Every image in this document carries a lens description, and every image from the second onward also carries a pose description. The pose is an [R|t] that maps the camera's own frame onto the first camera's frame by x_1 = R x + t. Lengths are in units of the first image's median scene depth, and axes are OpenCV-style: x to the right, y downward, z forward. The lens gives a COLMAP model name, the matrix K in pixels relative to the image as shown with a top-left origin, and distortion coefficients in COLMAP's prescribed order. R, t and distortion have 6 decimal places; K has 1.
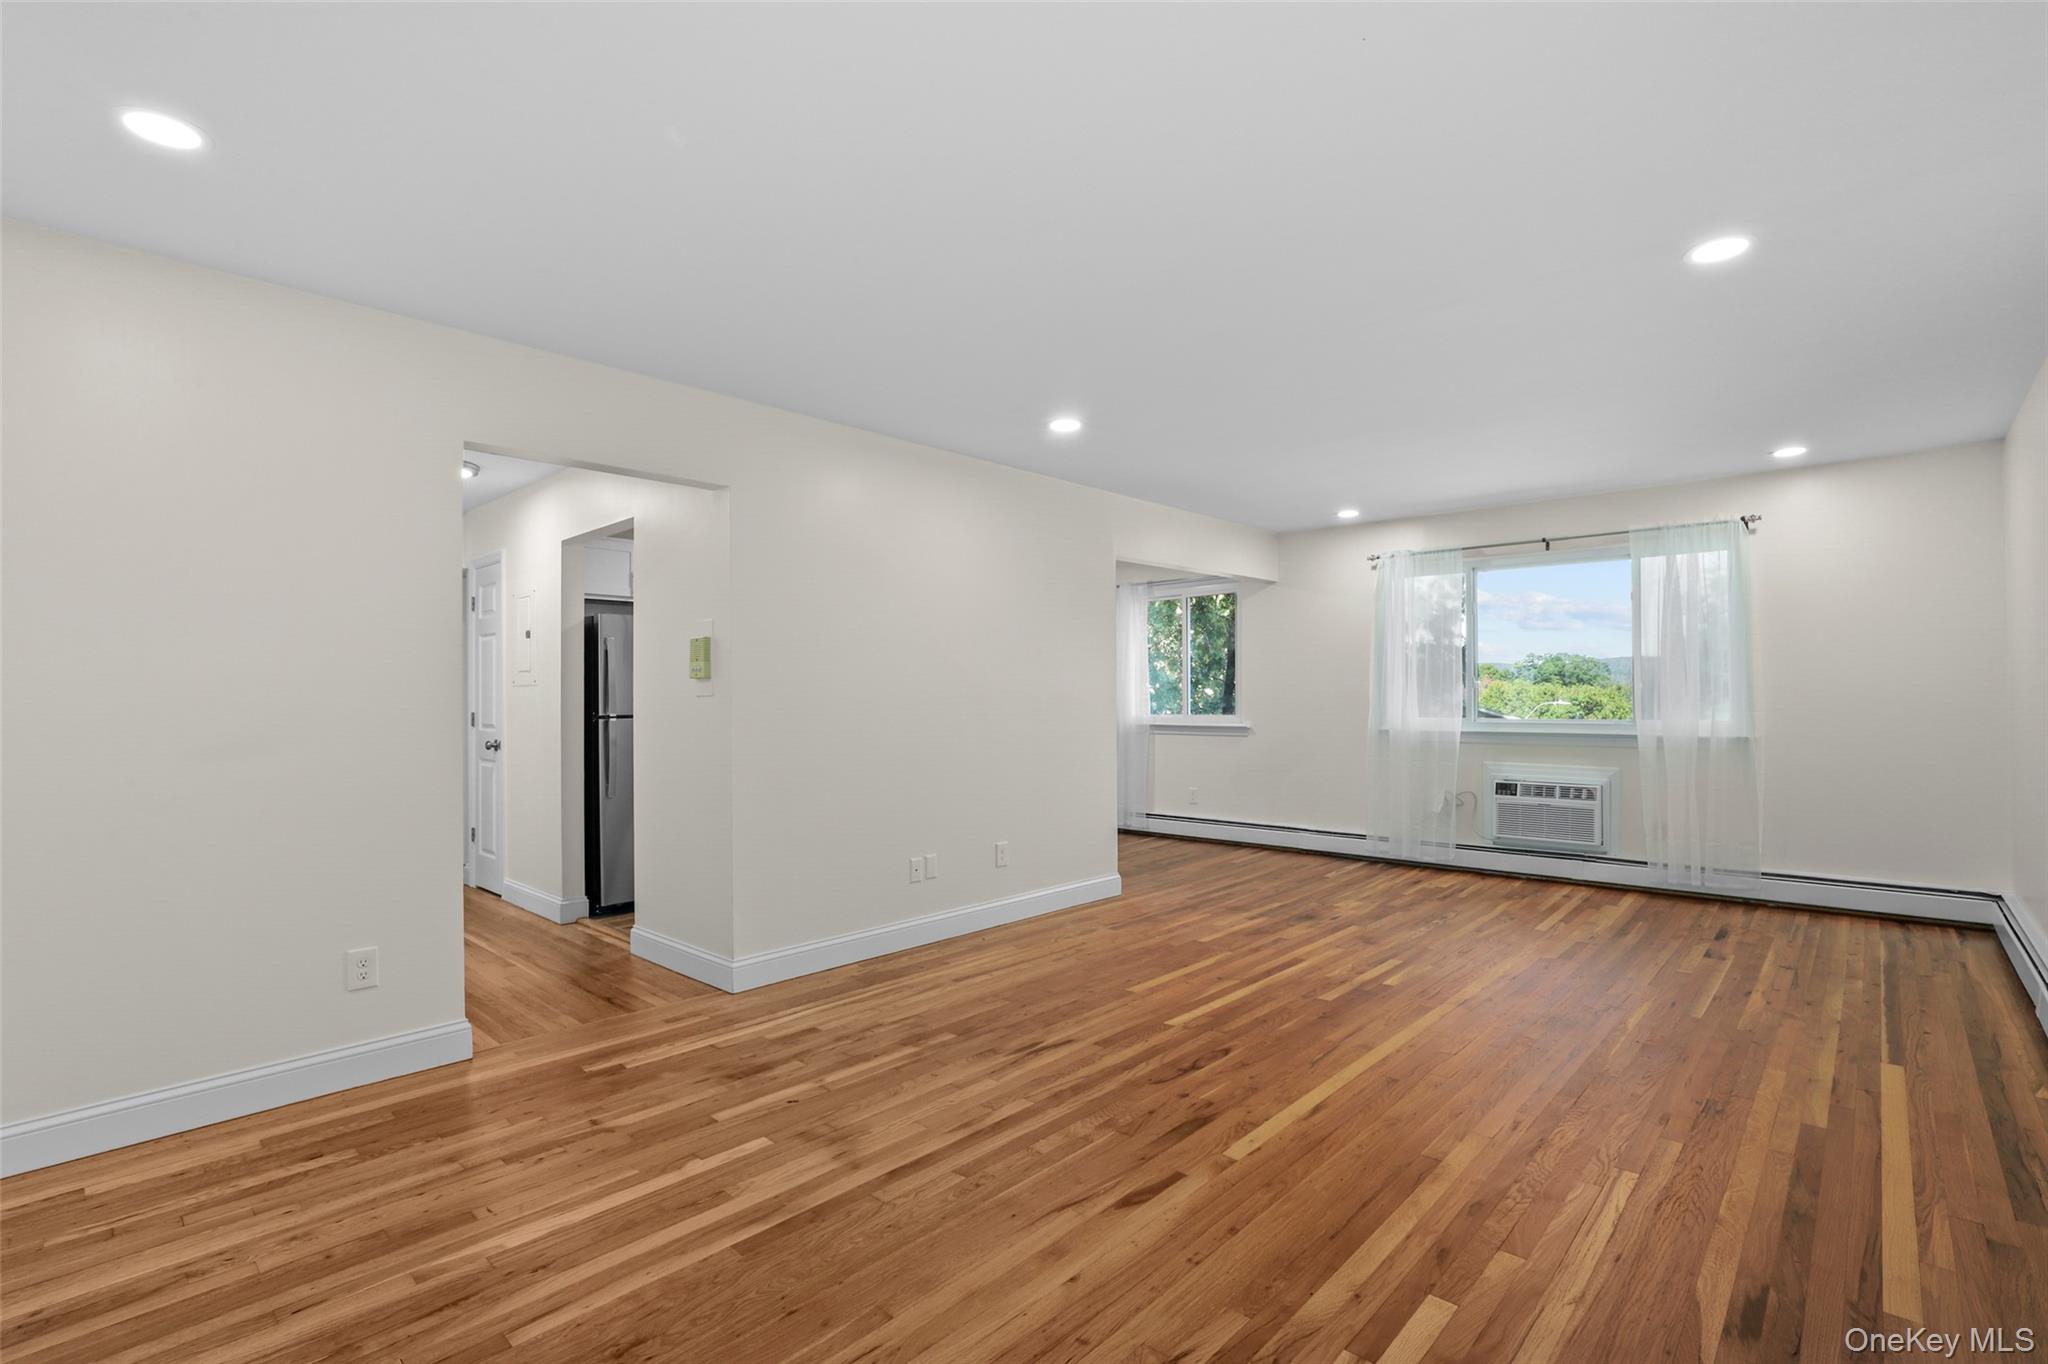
lens RADIAL K [[939.5, 0, 1020.0], [0, 939.5, 690.7], [0, 0, 1]] dist [-0.039044, 0.008894]
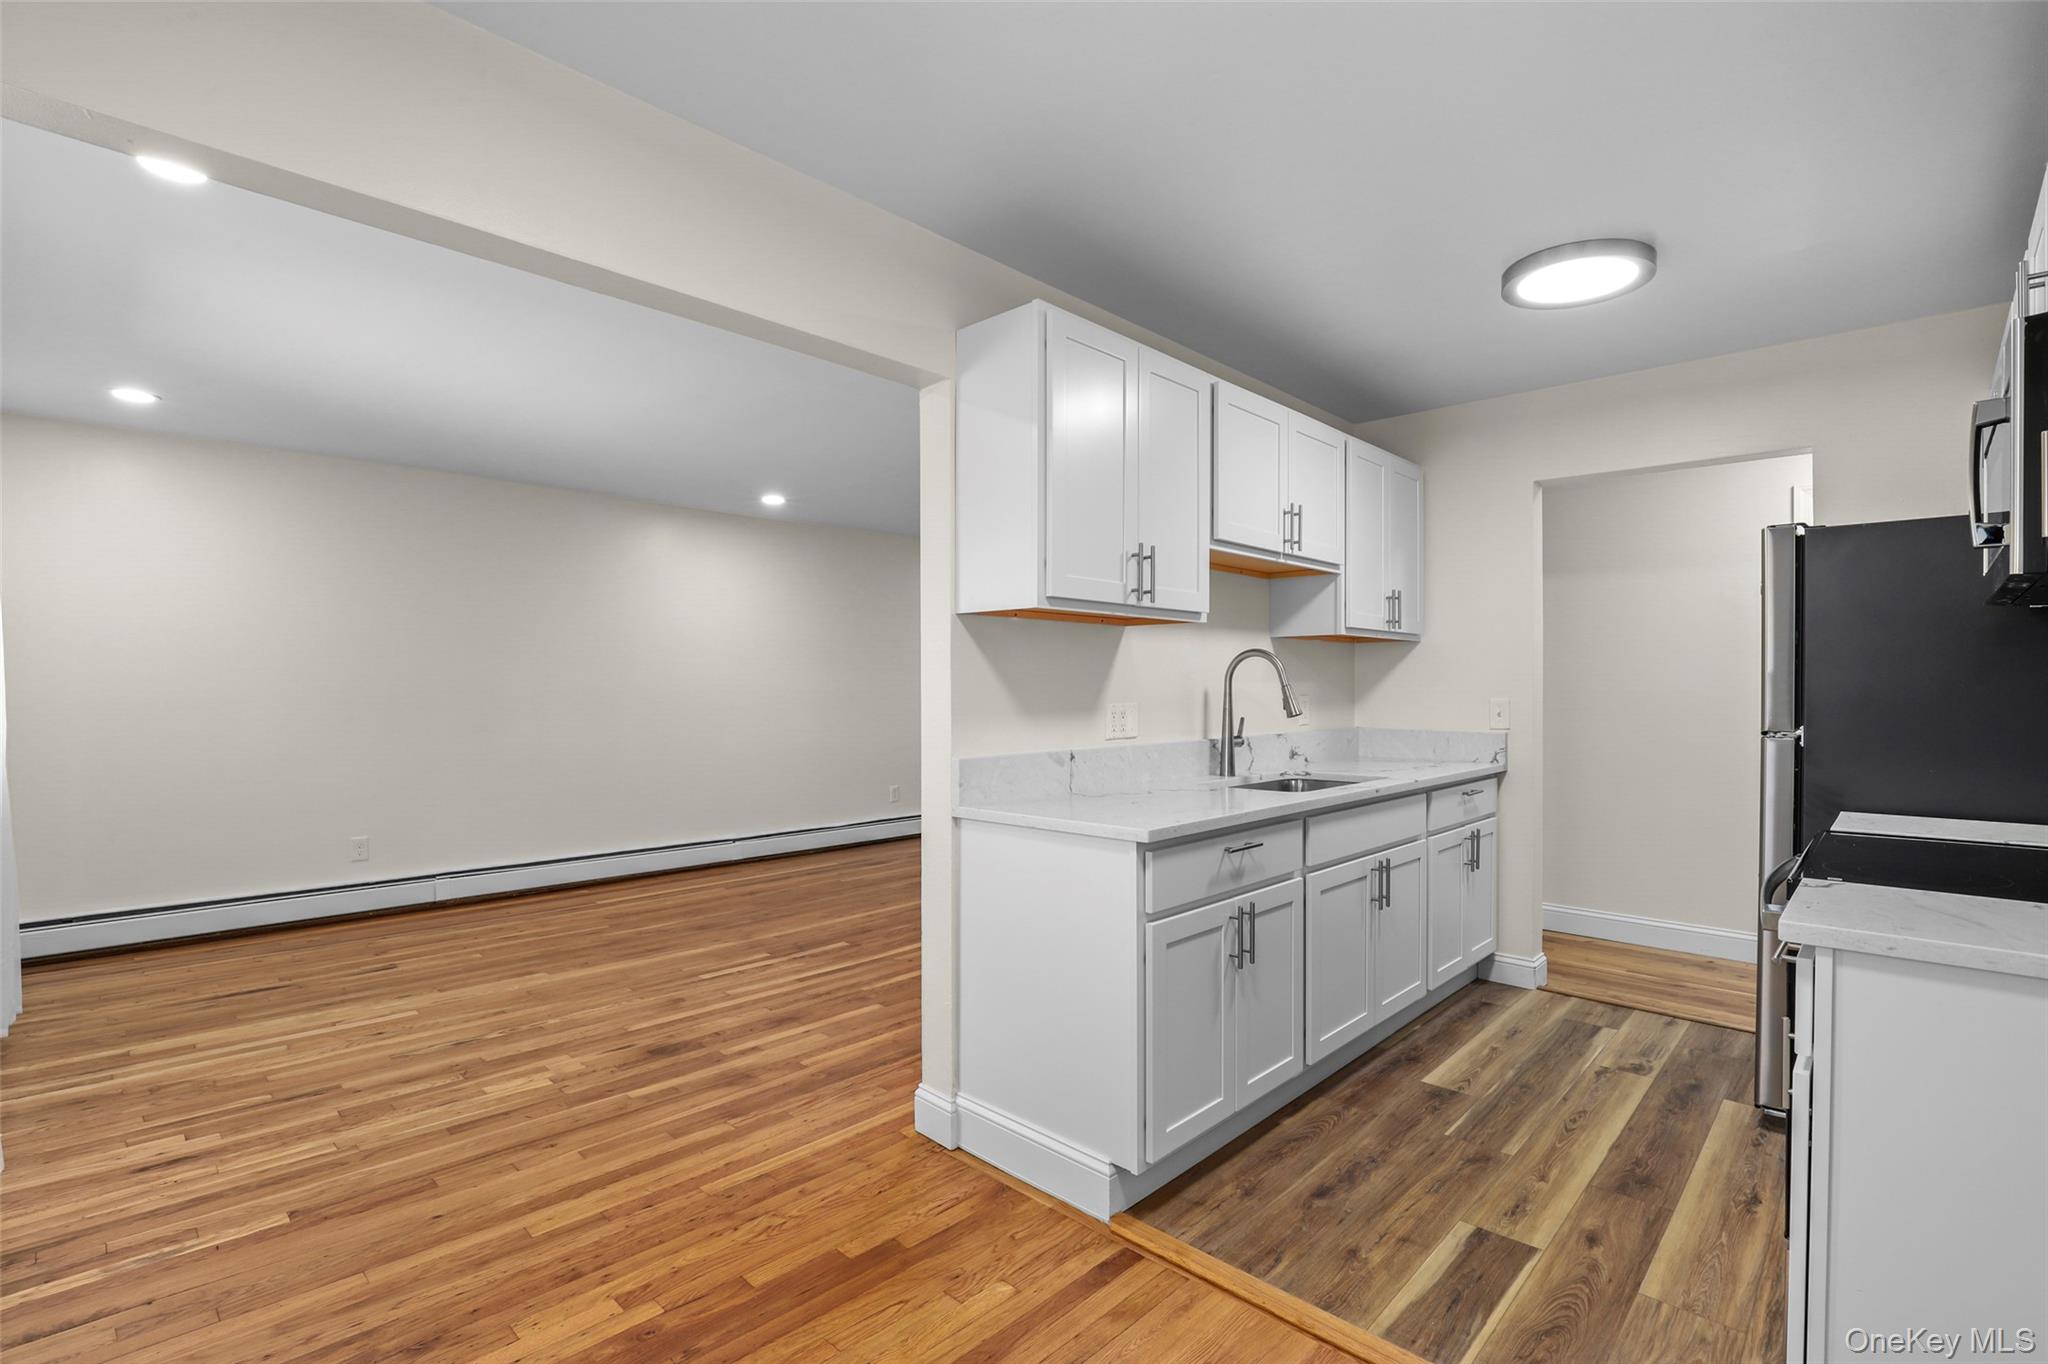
lens RADIAL K [[939.5, 0, 1020.0], [0, 939.5, 690.7], [0, 0, 1]] dist [-0.039044, 0.008894]
pose [[-0.999796, 0.007063, 0.018927, 0.062771], [0.006991, 0.999968, -0.003859, 0.004344], [-0.018954, -0.003726, -0.999813, 1.974472]]
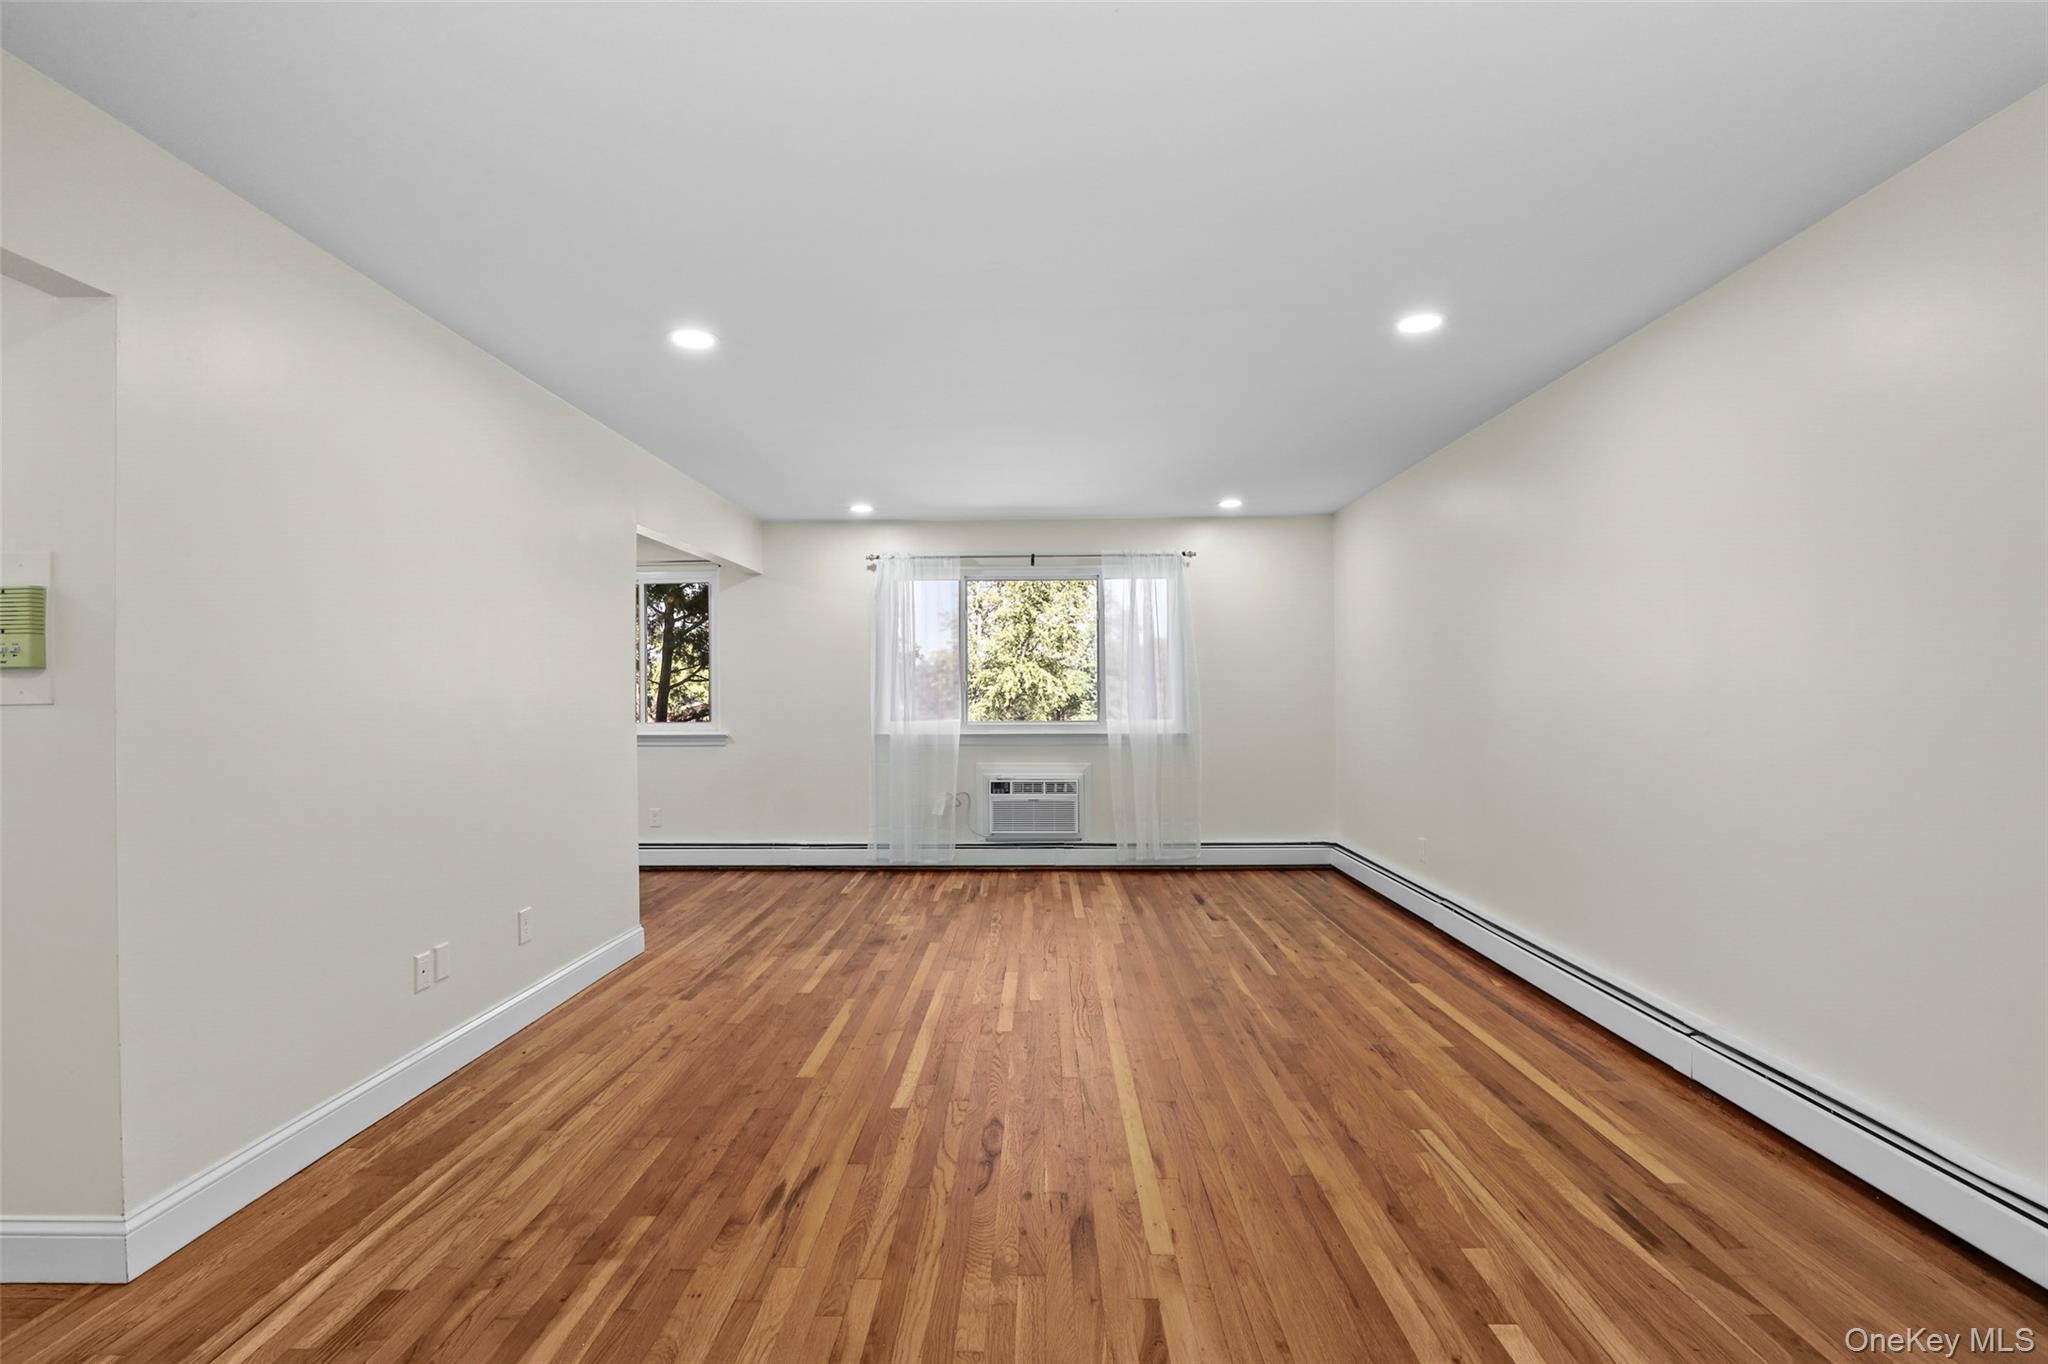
lens RADIAL K [[942.7, 0, 1020.7], [0, 942.7, 690.8], [0, 0, 1]] dist [-0.037476, 0.008390]
pose [[0.744569, 0.003695, 0.667535, -0.249118], [-0.002534, 0.999993, -0.002709, -0.002074], [-0.667540, 0.000326, 0.744574, 0.266625]]
